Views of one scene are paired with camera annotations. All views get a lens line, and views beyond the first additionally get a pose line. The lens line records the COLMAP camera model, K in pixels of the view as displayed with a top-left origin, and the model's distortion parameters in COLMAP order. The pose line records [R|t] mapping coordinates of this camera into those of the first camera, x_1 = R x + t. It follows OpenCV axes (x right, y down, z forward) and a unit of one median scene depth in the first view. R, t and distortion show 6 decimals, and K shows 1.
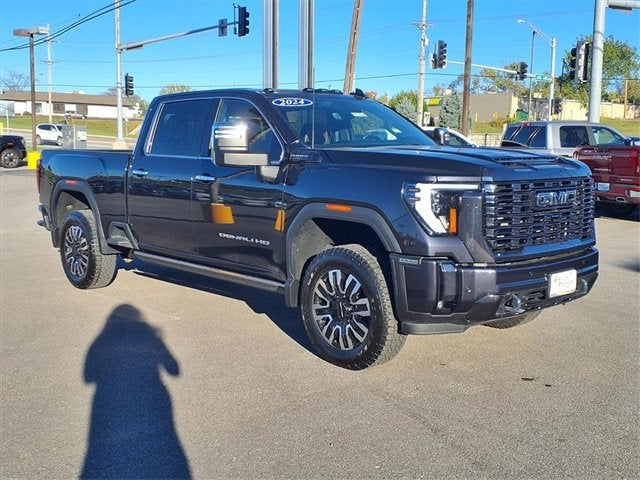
lens RADIAL K [[737.1, 0, 320.0], [0, 737.1, 240.0], [0, 0, 1]] dist [0.156105, -0.362895]
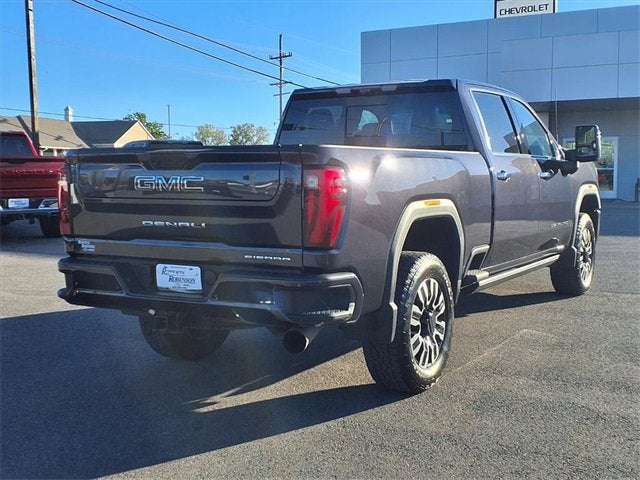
lens RADIAL K [[833.2, 0, 320.0], [0, 833.2, 240.0], [0, 0, 1]] dist [0.066135, -0.067671]
pose [[-0.295903, -0.085940, 0.951344, -1.211271], [0.125384, 0.983833, 0.127874, -0.187476], [-0.946953, 0.157121, -0.280344, 1.672572]]
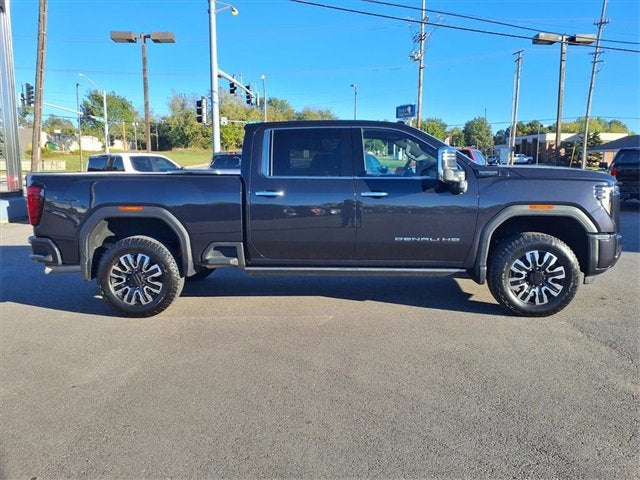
lens RADIAL K [[520.8, 0, 314.2], [0, 520.8, 239.8], [0, 0, 1]] dist [0.026058, -0.019927]
pose [[0.717939, -0.106019, 0.687986, -0.833685], [0.099896, 0.993796, 0.048900, -0.062401], [-0.688901, 0.033620, 0.724075, 0.467354]]
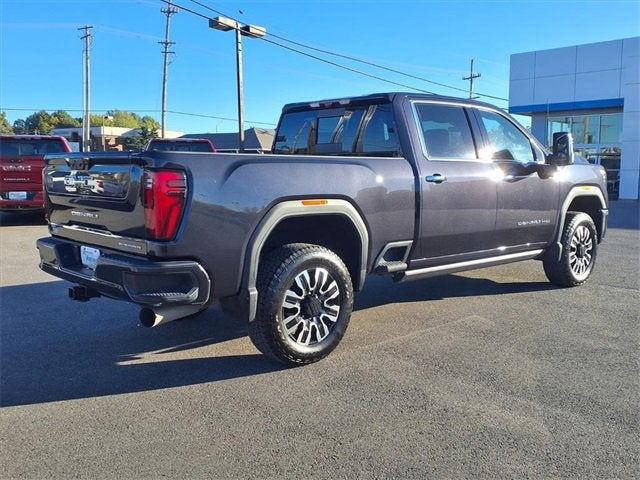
lens RADIAL K [[631.3, 0, 314.8], [0, 631.3, 238.4], [0, 0, 1]] dist [0.110240, -0.250170]
pose [[0.007040, -0.118577, 0.992920, -1.171154], [0.126388, 0.985087, 0.116745, -0.146626], [-0.991956, 0.124672, 0.021922, 1.311523]]
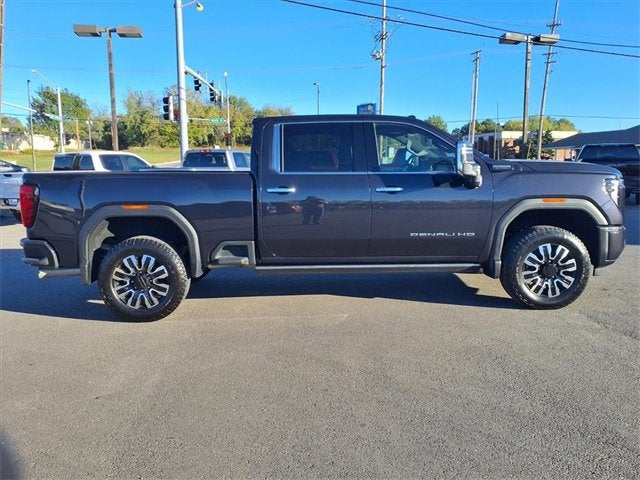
lens RADIAL K [[520.8, 0, 314.2], [0, 520.8, 239.8], [0, 0, 1]] dist [0.026058, -0.019927]
pose [[0.661170, -0.119773, 0.740614, -0.880010], [0.113028, 0.991809, 0.059493, -0.068296], [-0.741673, 0.044375, 0.669292, 0.547304]]
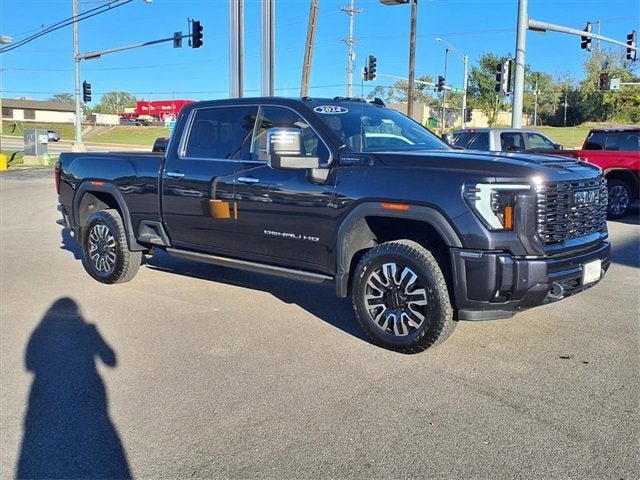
lens RADIAL K [[661.5, 0, 318.4], [0, 661.5, 241.0], [0, 0, 1]] dist [0.143673, -0.312514]
pose [[0.994842, -0.012394, 0.100675, -0.155288], [0.011284, 0.999869, 0.011587, -0.004442], [-0.100805, -0.010391, 0.994852, 0.026271]]
